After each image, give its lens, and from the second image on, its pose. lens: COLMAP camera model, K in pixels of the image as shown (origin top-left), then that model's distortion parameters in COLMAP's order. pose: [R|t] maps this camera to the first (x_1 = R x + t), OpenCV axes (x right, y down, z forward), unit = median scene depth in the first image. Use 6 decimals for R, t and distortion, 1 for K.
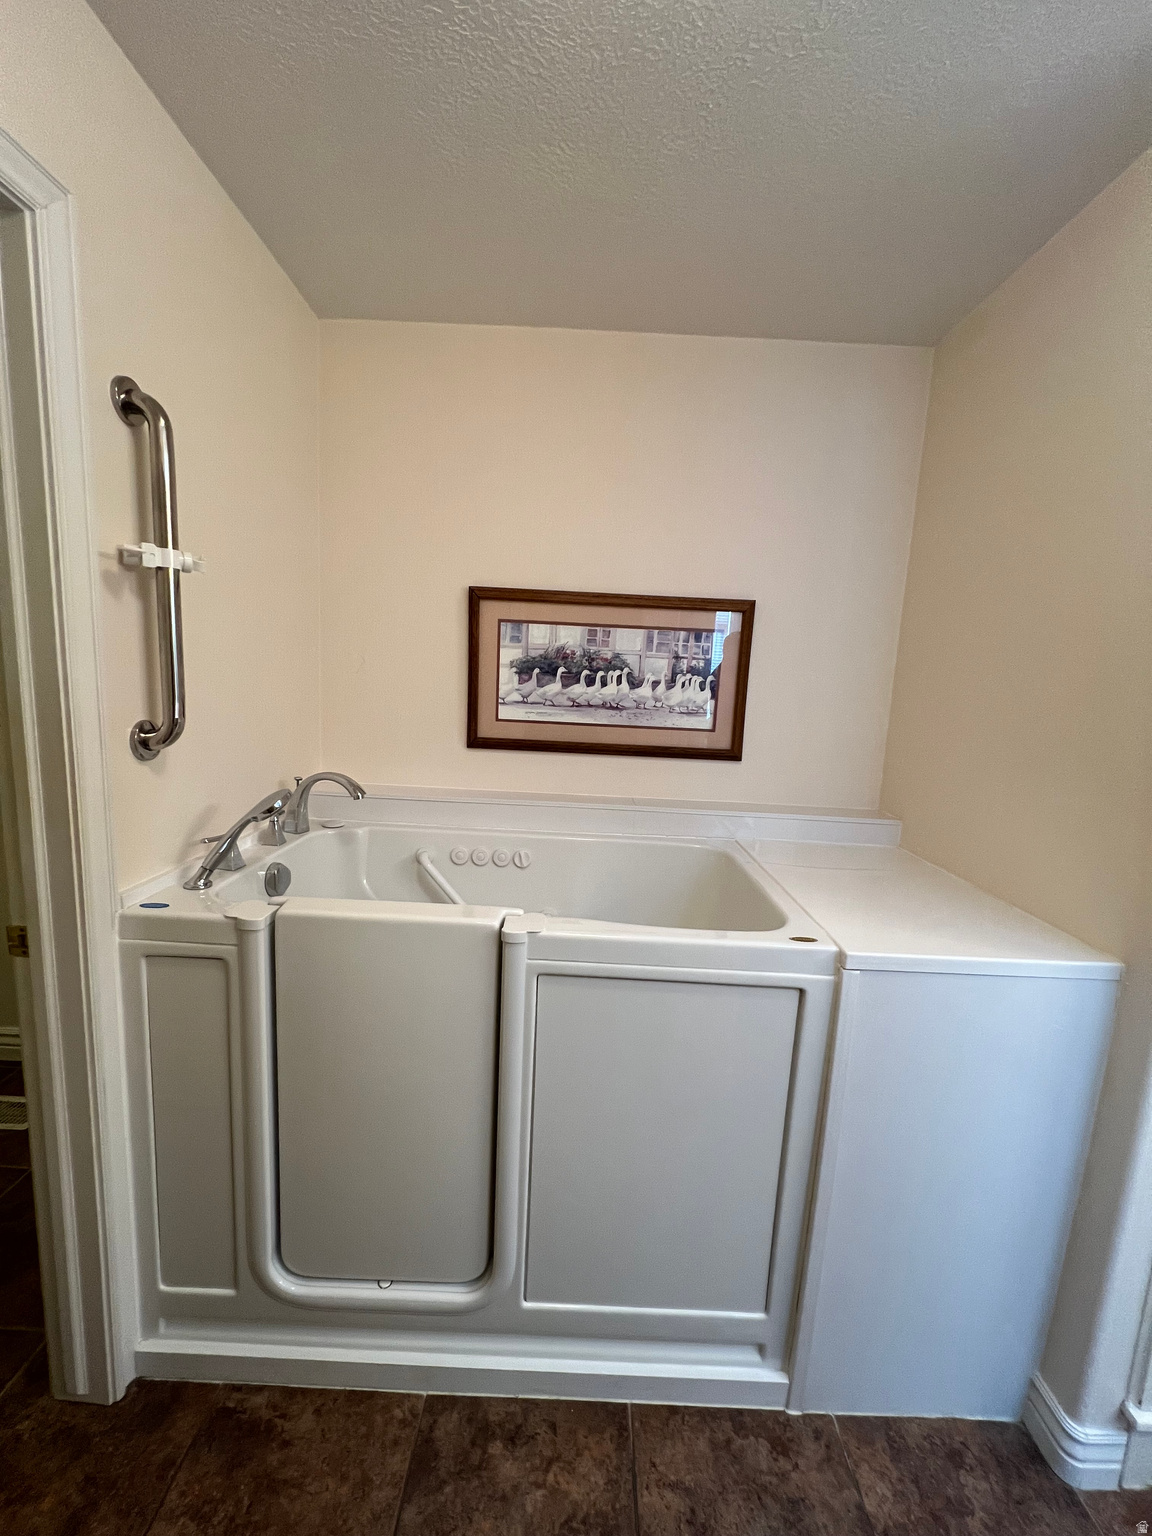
lens RADIAL K [[615.6, 0, 576.9], [0, 615.6, 770.0], [0, 0, 1]] dist [-0.003611, 0.000651]
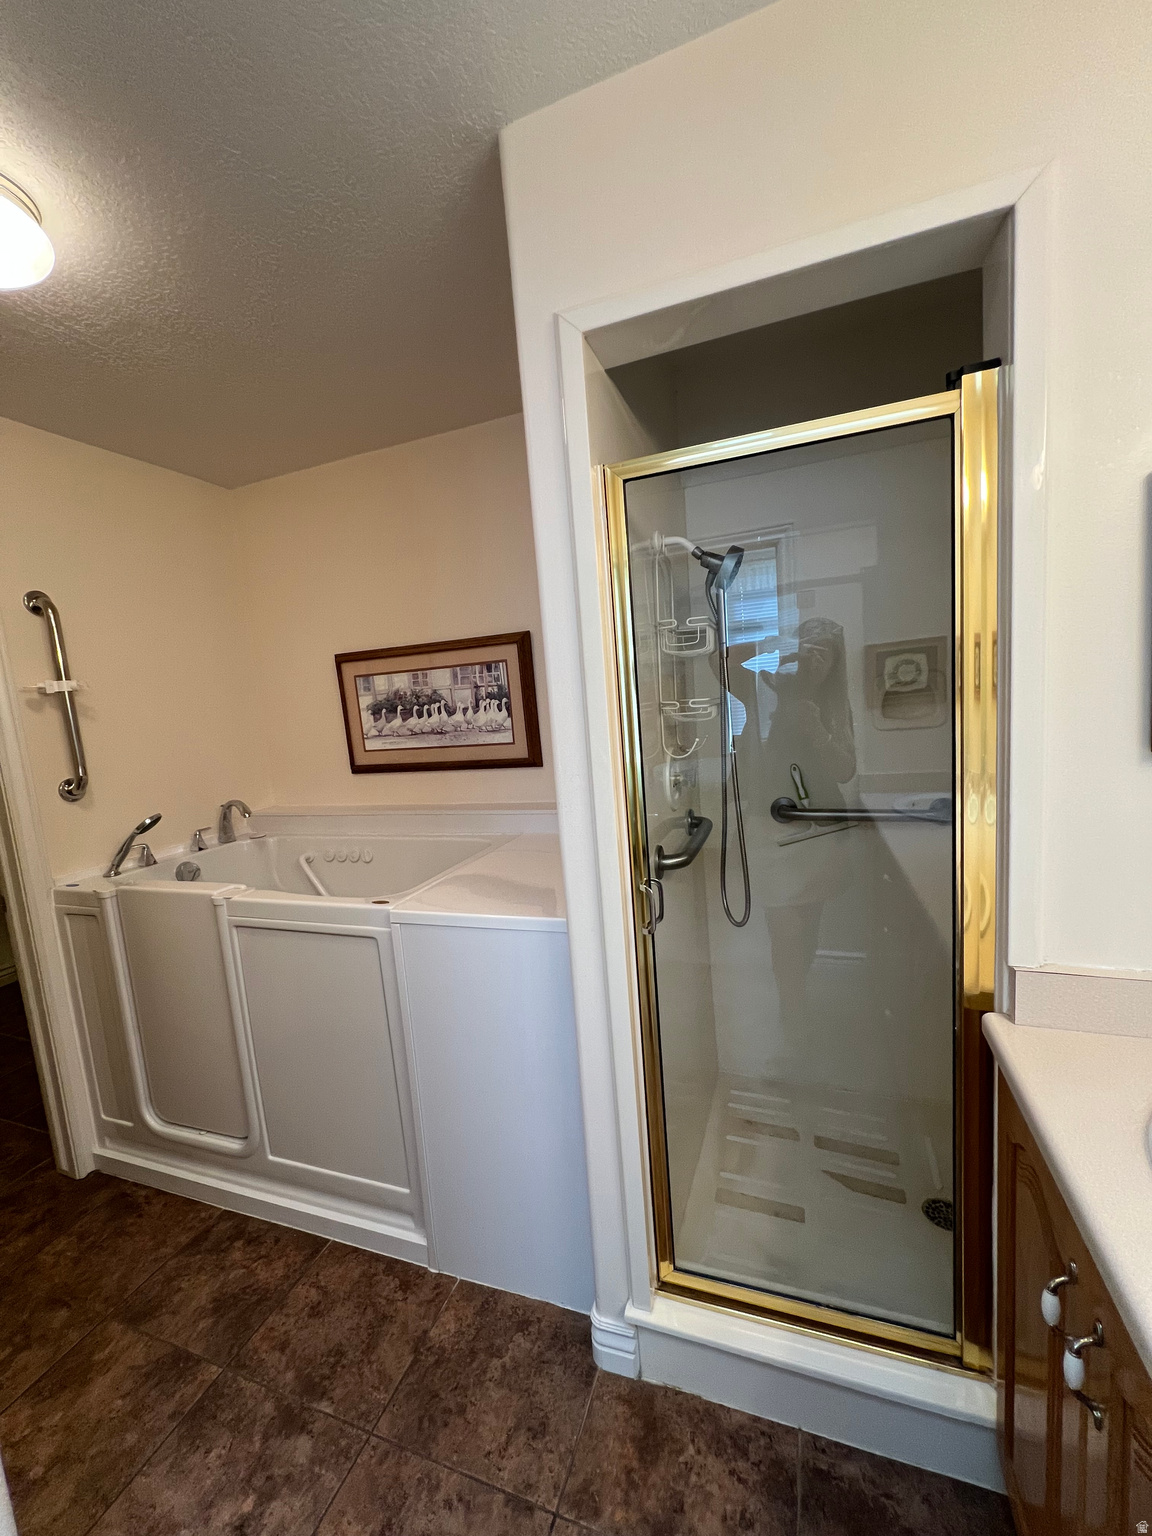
lens RADIAL K [[617.5, 0, 573.4], [0, 617.5, 770.1], [0, 0, 1]] dist [-0.002708, 0.000587]
pose [[0.933456, -0.081936, -0.349208, 1.147690], [0.075446, 0.996631, -0.032170, 0.053901], [0.350668, 0.003683, 0.936493, -0.119907]]
